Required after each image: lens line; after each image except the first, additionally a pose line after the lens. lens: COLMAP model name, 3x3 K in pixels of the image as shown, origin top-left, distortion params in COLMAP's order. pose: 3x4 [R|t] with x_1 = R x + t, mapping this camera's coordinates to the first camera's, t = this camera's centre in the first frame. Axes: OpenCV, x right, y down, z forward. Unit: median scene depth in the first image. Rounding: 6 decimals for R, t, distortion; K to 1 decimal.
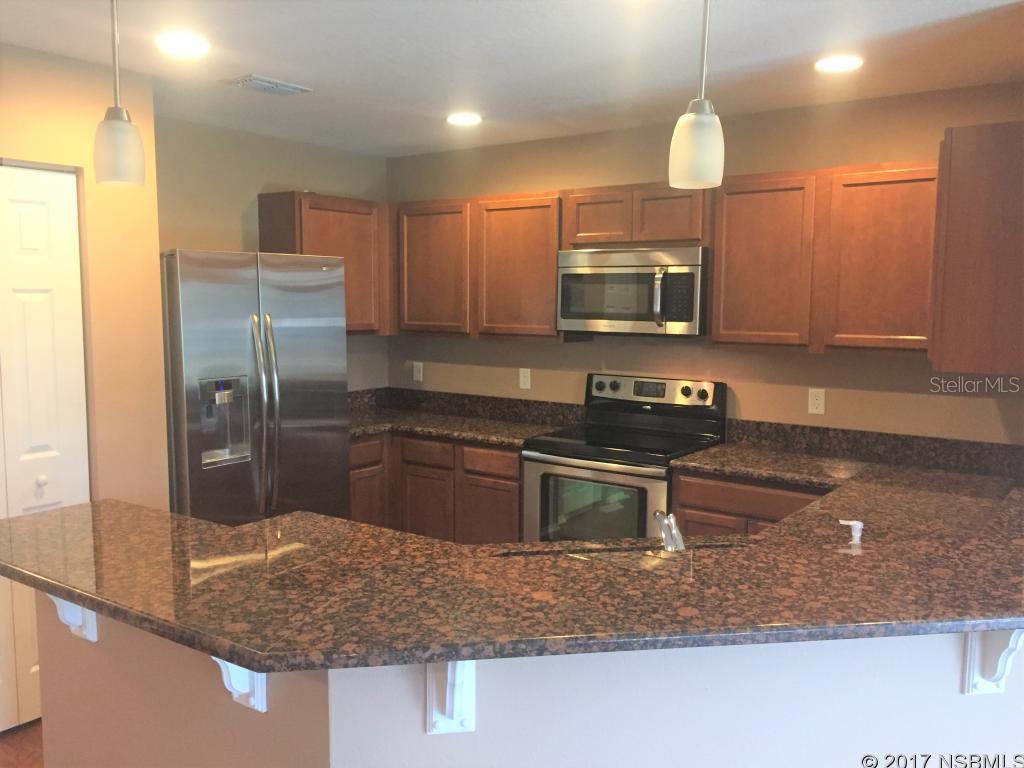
lens RADIAL K [[874.9, 0, 512.0], [0, 874.9, 384.0], [0, 0, 1]] dist [0.079722, -0.104888]
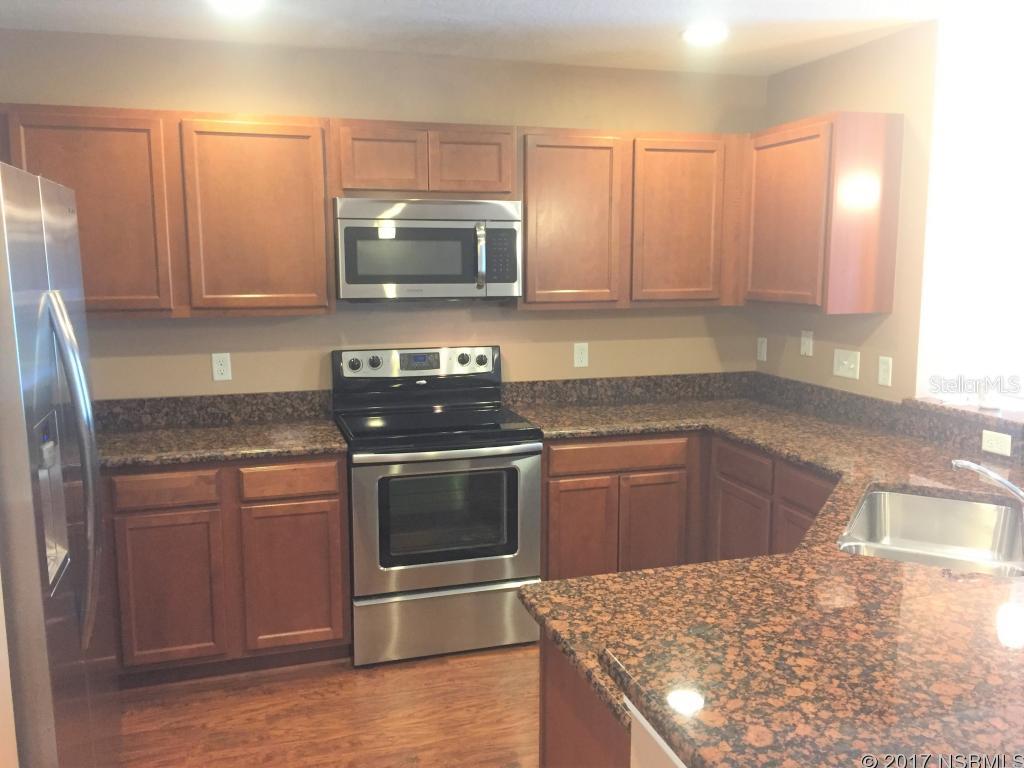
lens RADIAL K [[874.9, 0, 512.0], [0, 874.9, 384.0], [0, 0, 1]] dist [0.079722, -0.104888]
pose [[0.604305, -0.122801, 0.787233, -0.510853], [0.086324, 0.992326, 0.088529, -0.043793], [-0.792063, 0.014459, 0.610268, 0.414642]]
